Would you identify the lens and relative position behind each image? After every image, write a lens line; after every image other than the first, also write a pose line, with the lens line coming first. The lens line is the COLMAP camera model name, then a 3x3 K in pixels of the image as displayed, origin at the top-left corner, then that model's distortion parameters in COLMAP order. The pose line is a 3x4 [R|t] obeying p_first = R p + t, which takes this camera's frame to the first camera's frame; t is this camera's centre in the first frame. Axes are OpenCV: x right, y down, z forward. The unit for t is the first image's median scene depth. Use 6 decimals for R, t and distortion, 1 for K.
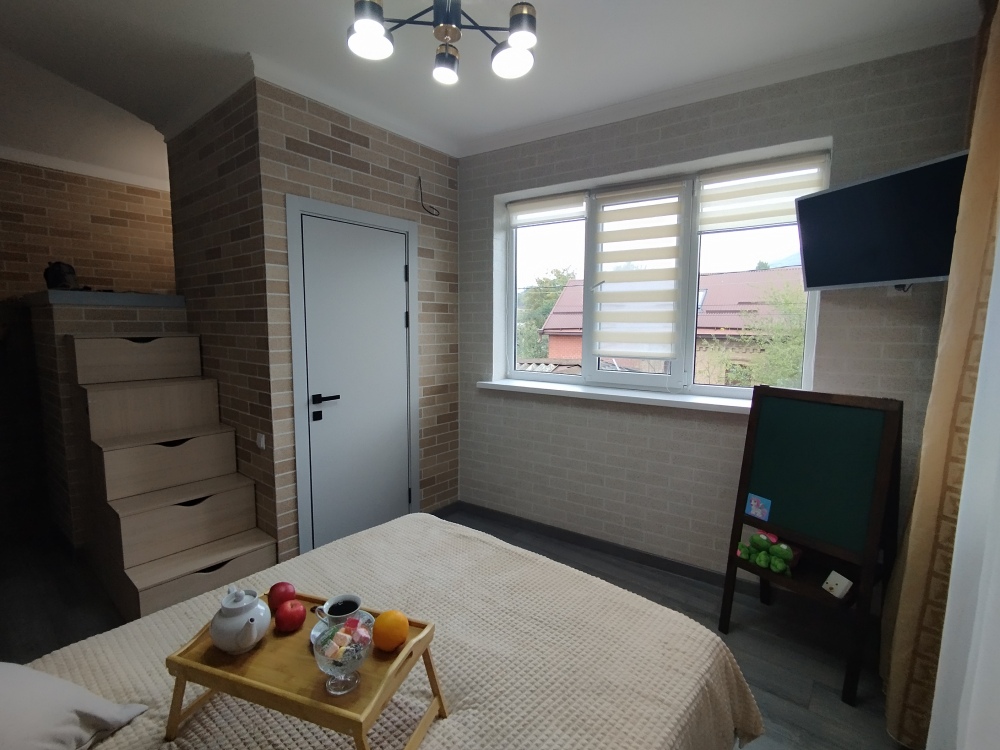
lens RADIAL K [[462.5, 0, 497.7], [0, 462.5, 373.2], [0, 0, 1]] dist [0.010849, -0.006325]
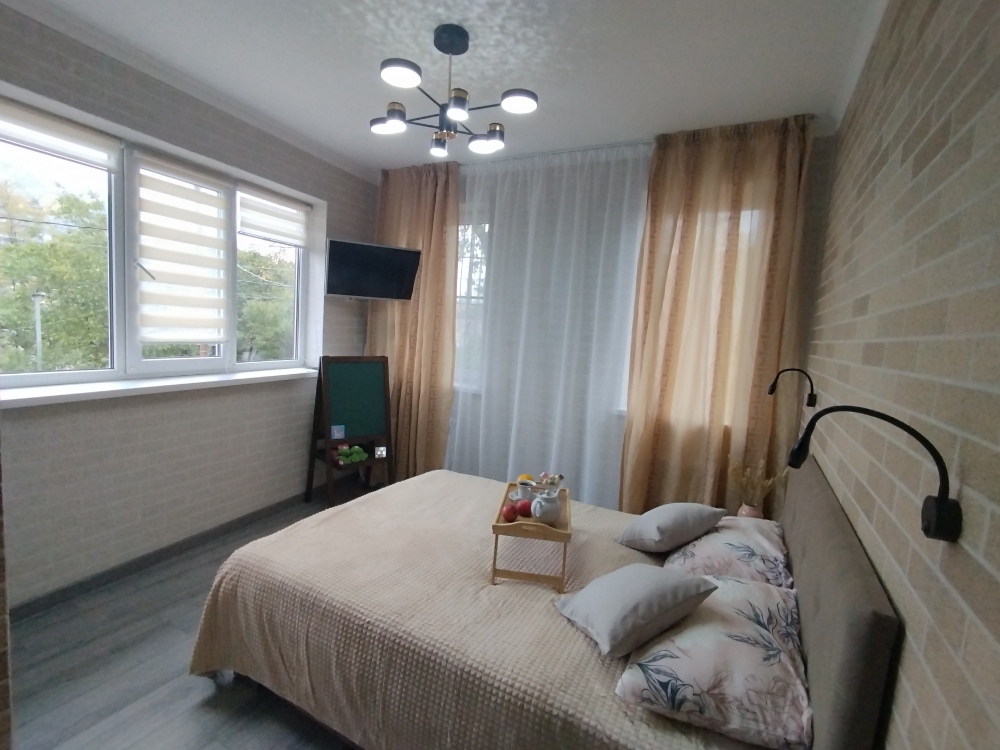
lens RADIAL K [[462.5, 0, 505.3], [0, 462.5, 377.1], [0, 0, 1]] dist [0.010849, -0.006325]
pose [[-0.198933, -0.129141, 0.971467, -0.904229], [0.037385, 0.989558, 0.139201, -0.083793], [-0.979300, 0.064010, -0.192028, 0.610376]]
